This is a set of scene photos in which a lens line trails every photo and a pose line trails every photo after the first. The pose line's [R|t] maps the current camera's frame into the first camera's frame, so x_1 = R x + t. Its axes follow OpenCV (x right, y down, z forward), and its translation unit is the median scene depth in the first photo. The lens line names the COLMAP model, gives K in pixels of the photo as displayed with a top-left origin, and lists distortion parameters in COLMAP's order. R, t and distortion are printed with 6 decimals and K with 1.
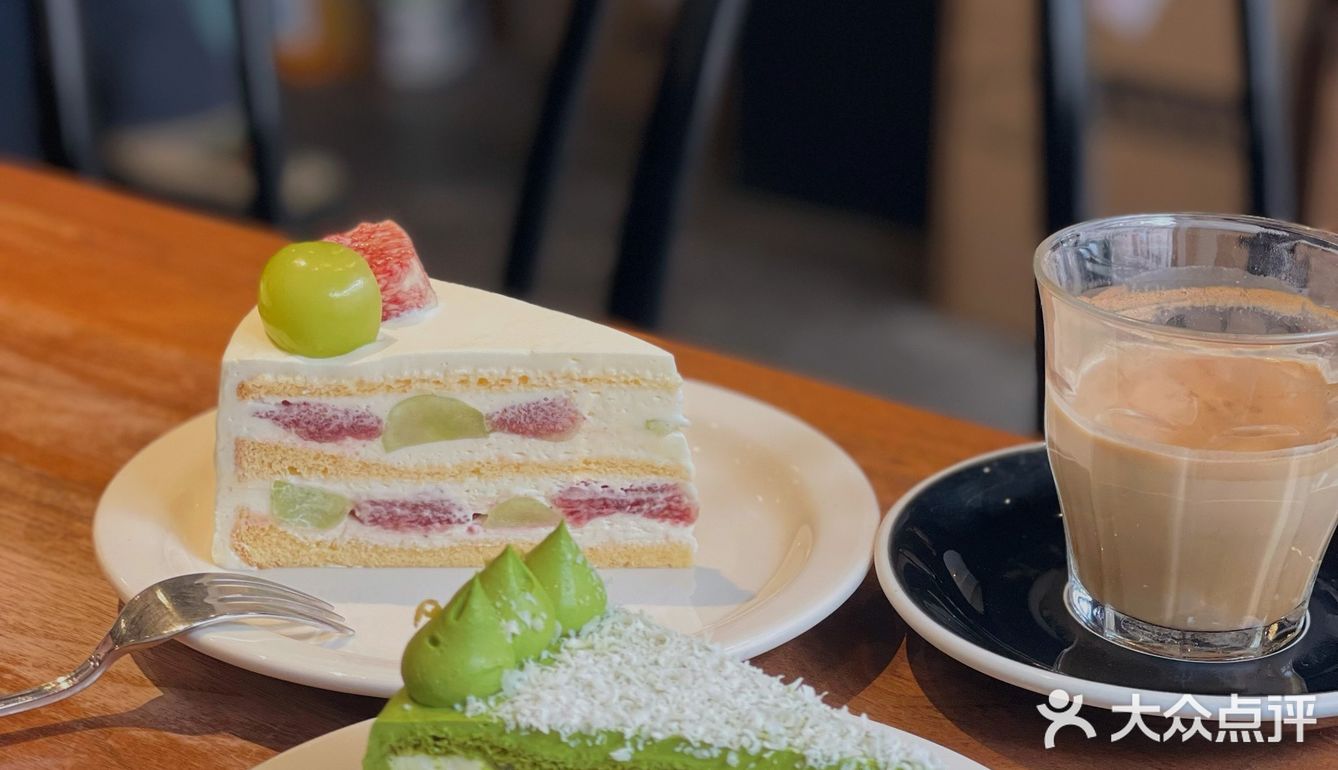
lens RADIAL K [[2699.9, 0, 678.7], [0, 2699.9, 384.6], [0, 0, 1]] dist [0.016652, 0.000000]
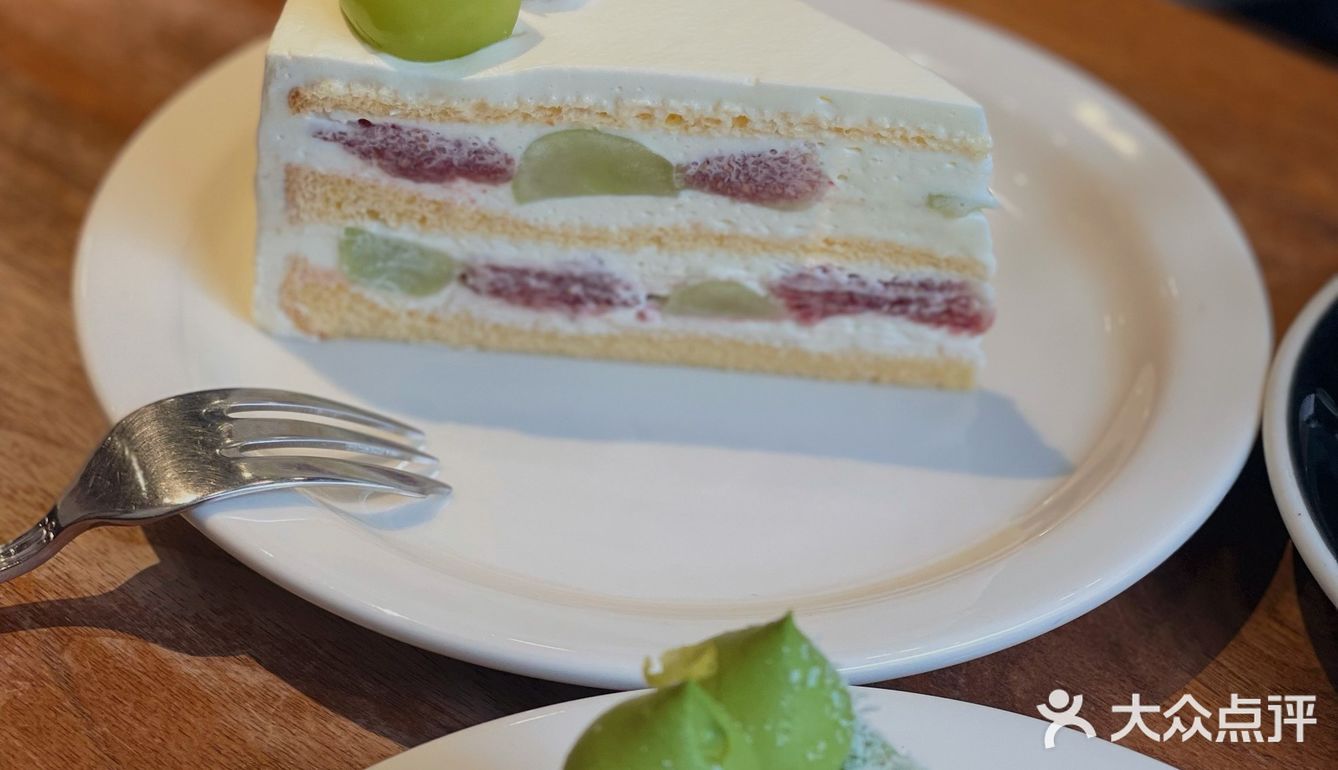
lens RADIAL K [[2699.9, 0, 659.2], [0, 2699.9, 385.4], [0, 0, 1]] dist [0.016652, 0.000000]
pose [[0.993722, 0.092794, -0.062499, -0.032561], [-0.070902, 0.954462, 0.289785, -0.128006], [0.086544, -0.283534, 0.955049, 0.398091]]
